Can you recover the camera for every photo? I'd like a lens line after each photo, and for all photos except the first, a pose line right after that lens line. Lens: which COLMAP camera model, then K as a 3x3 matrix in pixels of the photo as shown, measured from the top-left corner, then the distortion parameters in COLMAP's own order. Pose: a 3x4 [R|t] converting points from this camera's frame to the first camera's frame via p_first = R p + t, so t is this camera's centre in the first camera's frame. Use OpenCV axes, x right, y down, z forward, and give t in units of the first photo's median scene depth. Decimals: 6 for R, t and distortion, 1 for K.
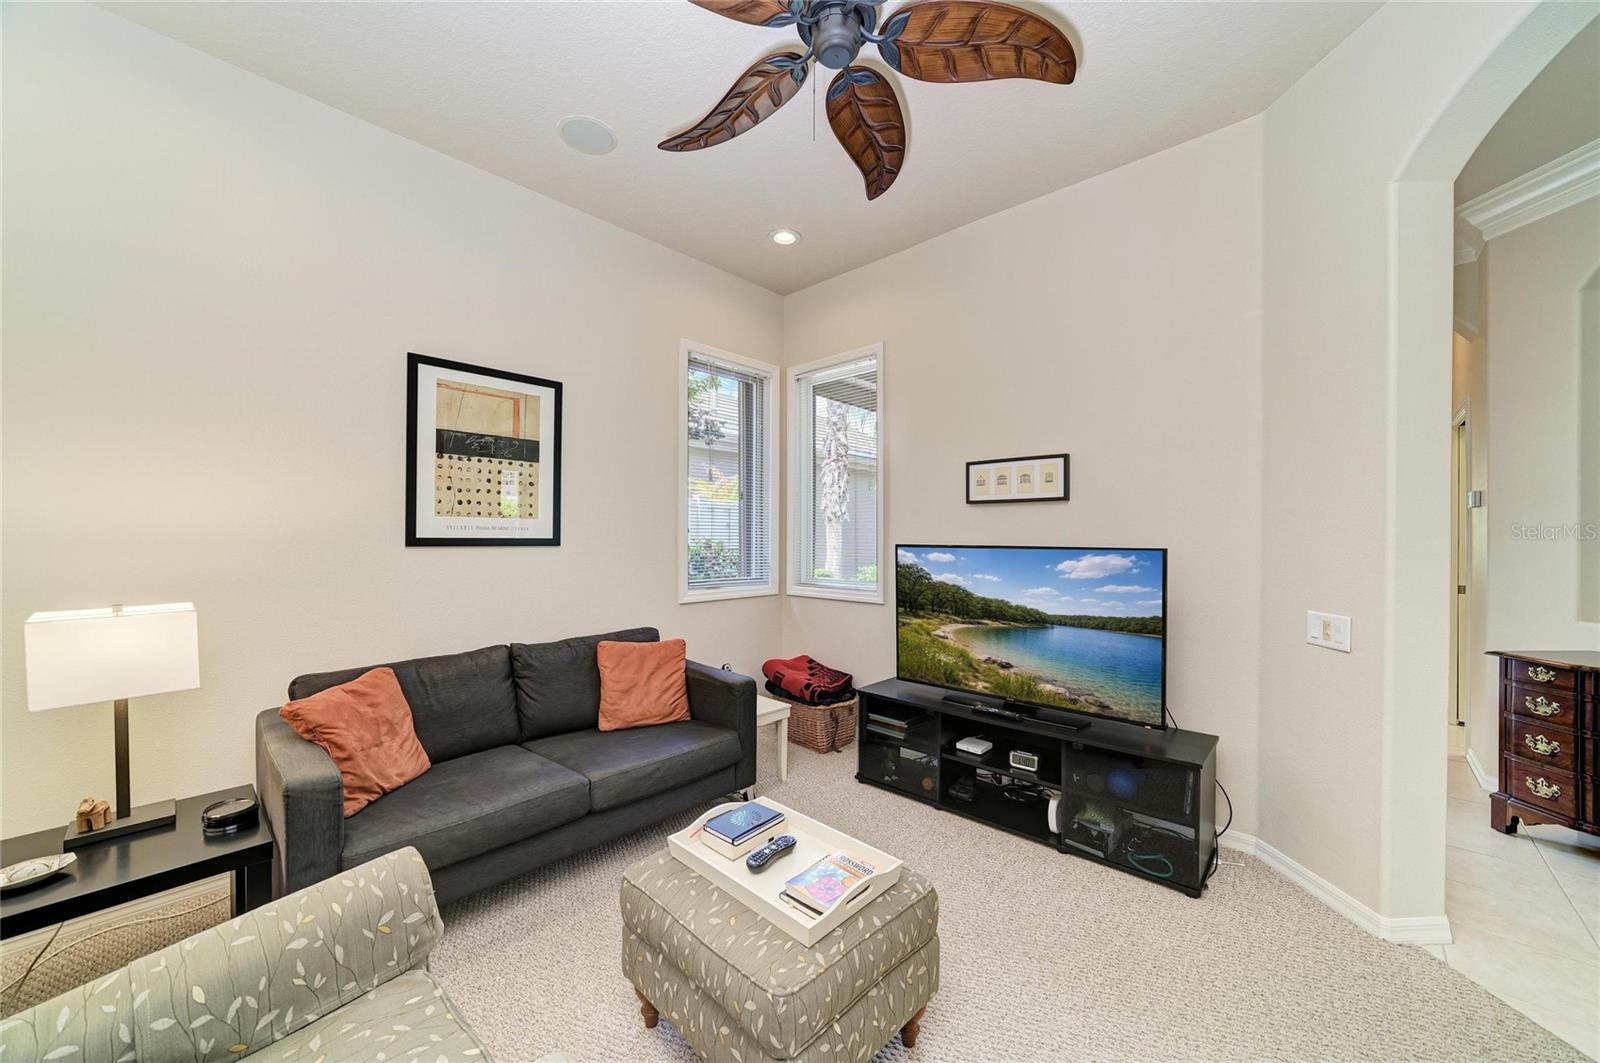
lens RADIAL K [[577.6, 0, 797.8], [0, 577.6, 536.8], [0, 0, 1]] dist [-0.018037, 0.000185]
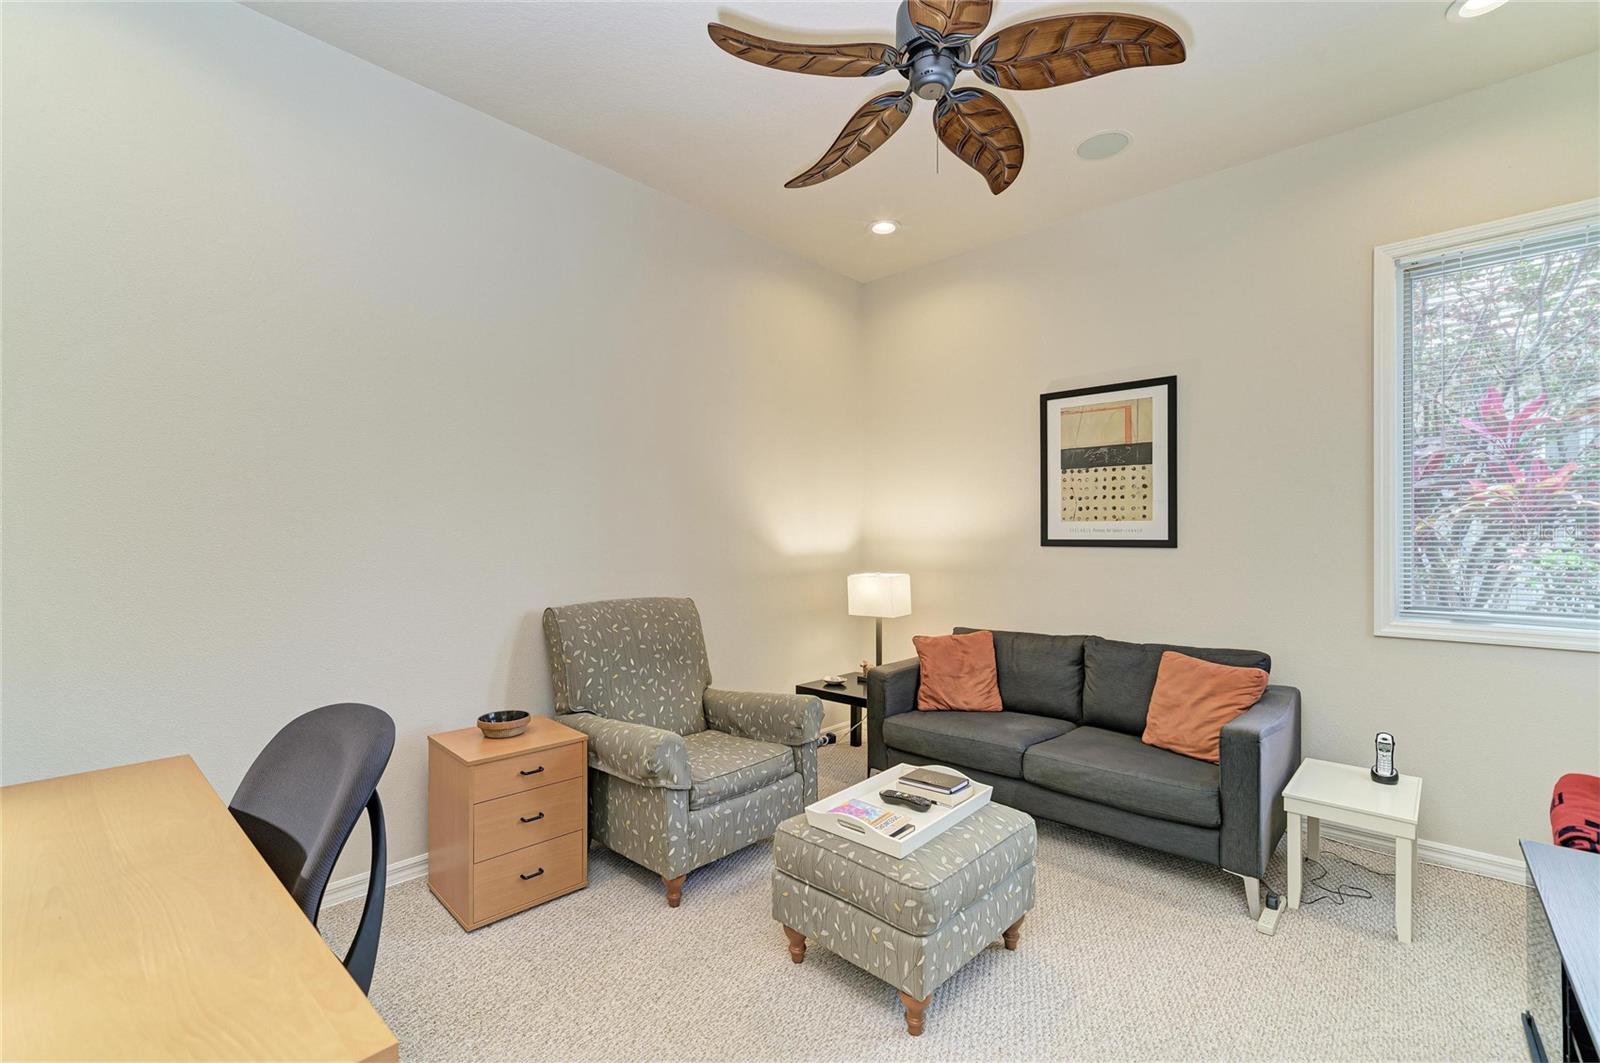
lens RADIAL K [[628.3, 0, 801.6], [0, 628.3, 536.9], [0, 0, 1]] dist [-0.006827, 0.000360]
pose [[0.056194, -0.005291, -0.998406, 0.663683], [-0.000720, 0.999985, -0.005340, 0.003815], [0.998420, 0.001018, 0.056189, 0.373246]]
